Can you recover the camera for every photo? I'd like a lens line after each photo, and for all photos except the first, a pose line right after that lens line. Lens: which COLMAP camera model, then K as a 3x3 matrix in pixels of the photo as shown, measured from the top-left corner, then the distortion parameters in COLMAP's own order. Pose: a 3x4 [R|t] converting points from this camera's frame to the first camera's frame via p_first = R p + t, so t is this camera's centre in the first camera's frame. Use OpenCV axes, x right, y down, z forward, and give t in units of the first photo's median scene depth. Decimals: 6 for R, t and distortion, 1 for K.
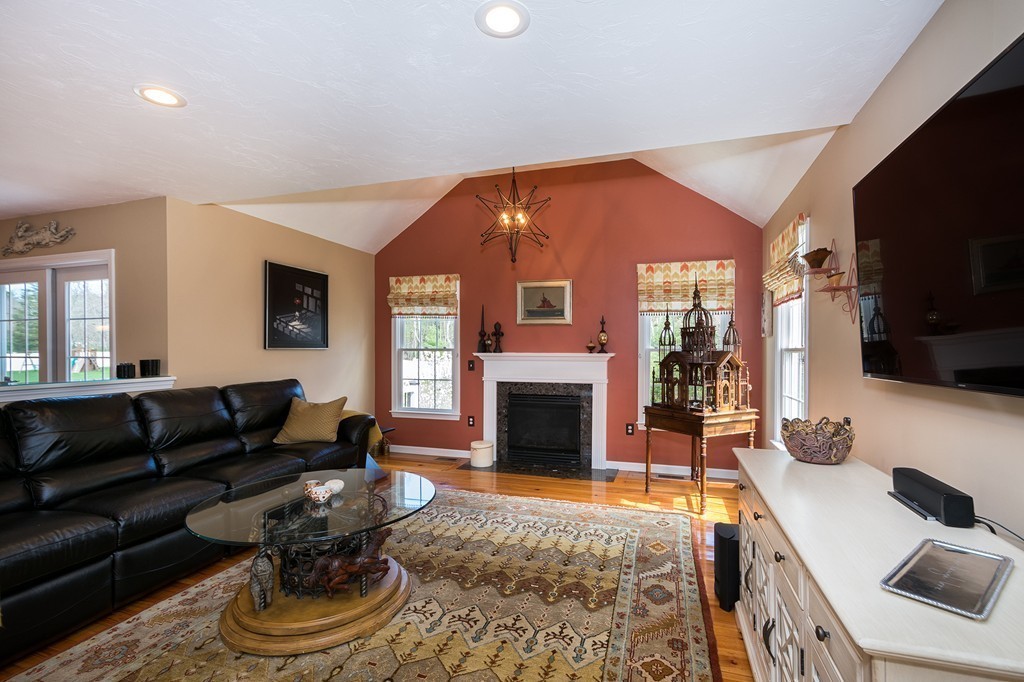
lens RADIAL K [[456.4, 0, 550.0], [0, 456.4, 354.1], [0, 0, 1]] dist [-0.012666, 0.001246]
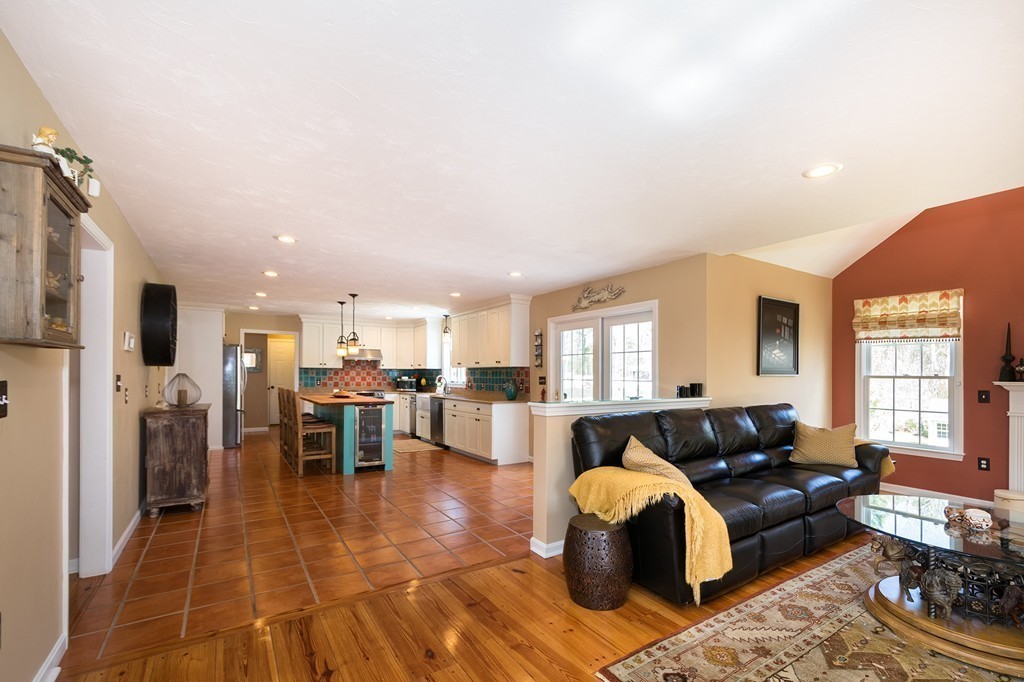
lens RADIAL K [[456.4, 0, 485.7], [0, 456.4, 377.9], [0, 0, 1]] dist [-0.012666, 0.001246]
pose [[0.738376, 0.010740, -0.674304, -0.323487], [-0.013262, 0.999911, 0.001404, 0.001887], [0.674259, 0.007906, 0.738453, -0.239622]]
